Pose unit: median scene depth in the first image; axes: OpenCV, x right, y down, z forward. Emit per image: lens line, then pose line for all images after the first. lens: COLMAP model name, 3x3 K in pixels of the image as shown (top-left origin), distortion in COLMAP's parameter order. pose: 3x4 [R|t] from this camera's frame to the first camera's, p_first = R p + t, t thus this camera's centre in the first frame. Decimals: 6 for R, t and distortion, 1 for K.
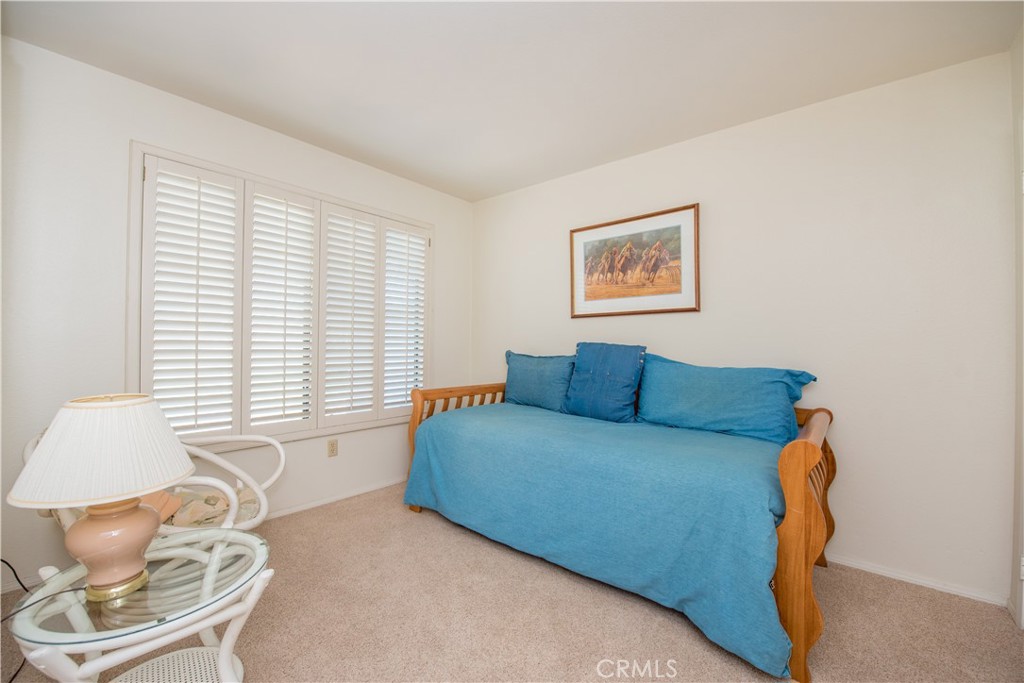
lens RADIAL K [[412.1, 0, 508.8], [0, 412.1, 340.0], [0, 0, 1]] dist [-0.016977, -0.001026]
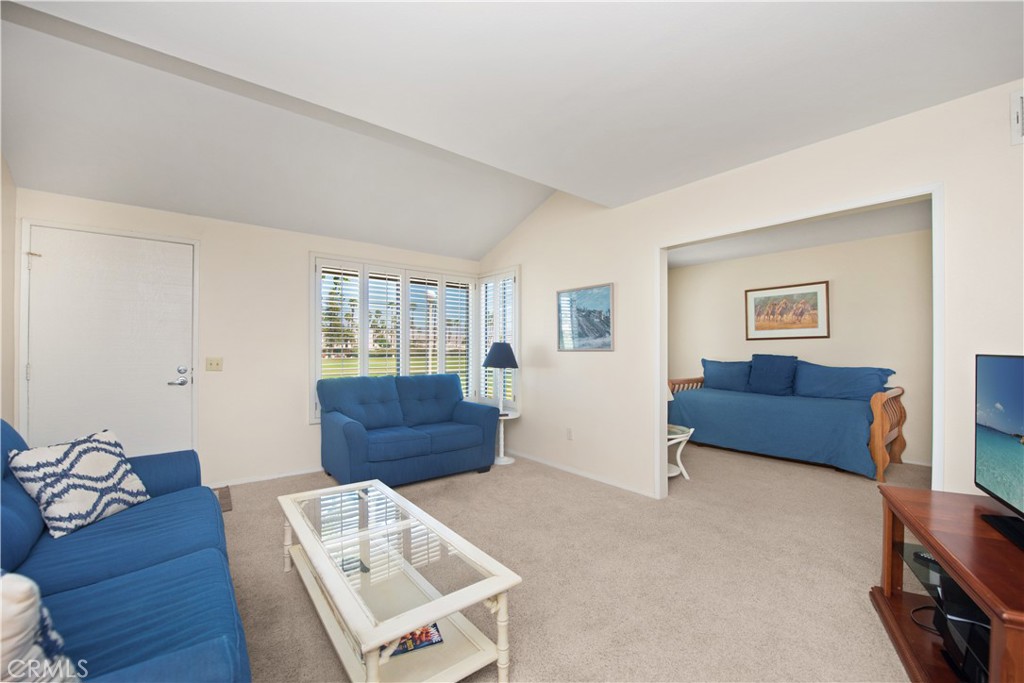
lens RADIAL K [[412.1, 0, 509.9], [0, 412.1, 346.0], [0, 0, 1]] dist [-0.016977, -0.001026]
pose [[0.982868, -0.010696, -0.183999, -0.582511], [0.011111, 0.999938, 0.001224, -0.047016], [0.183975, -0.003247, 0.982926, -1.020894]]
